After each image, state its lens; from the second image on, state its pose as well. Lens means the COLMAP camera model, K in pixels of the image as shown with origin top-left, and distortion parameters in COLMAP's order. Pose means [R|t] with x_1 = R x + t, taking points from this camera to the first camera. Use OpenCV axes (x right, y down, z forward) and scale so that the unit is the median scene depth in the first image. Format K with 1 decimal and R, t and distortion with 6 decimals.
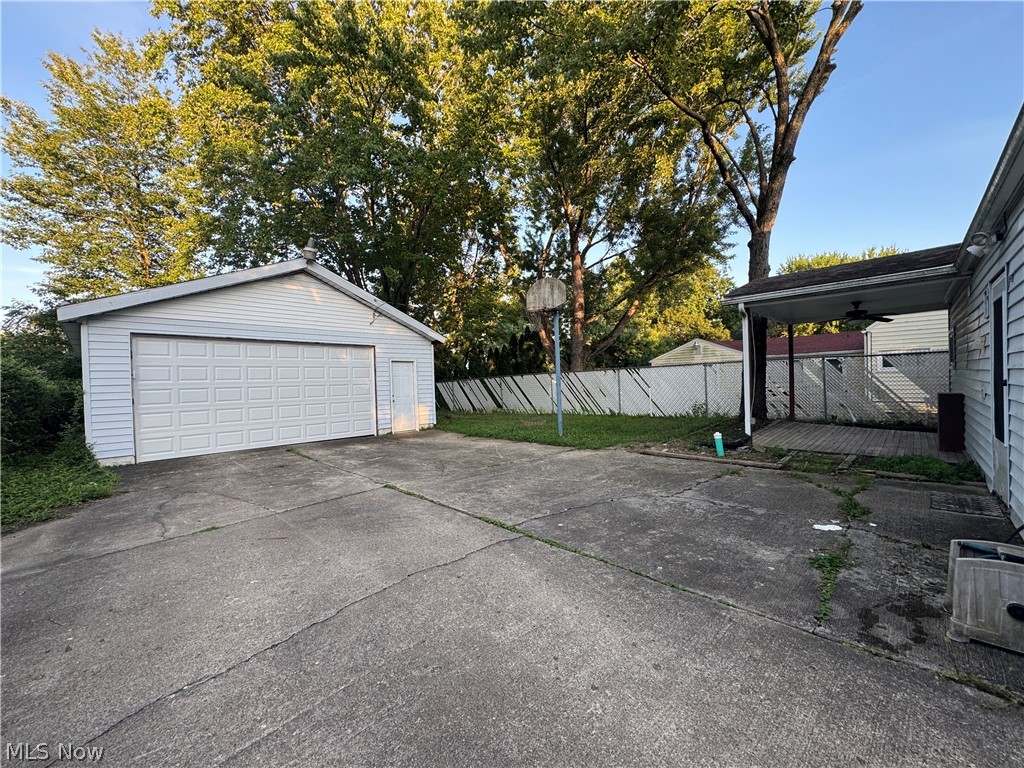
lens RADIAL K [[404.7, 0, 515.4], [0, 404.7, 385.2], [0, 0, 1]] dist [0.000550, -0.000131]
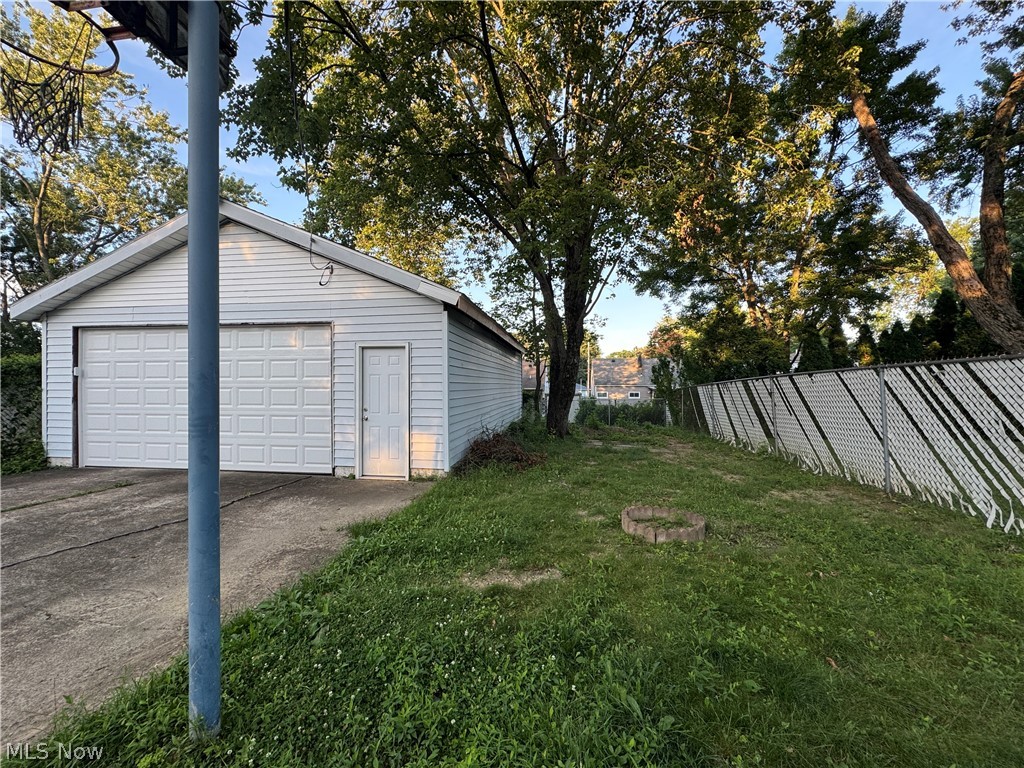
lens RADIAL K [[404.7, 0, 515.4], [0, 404.7, 385.2], [0, 0, 1]] dist [0.000550, -0.000131]
pose [[0.584713, 0.027333, -0.810780, 0.250174], [-0.021252, 0.999605, 0.018372, -0.020779], [0.810962, 0.006488, 0.585063, 0.788175]]
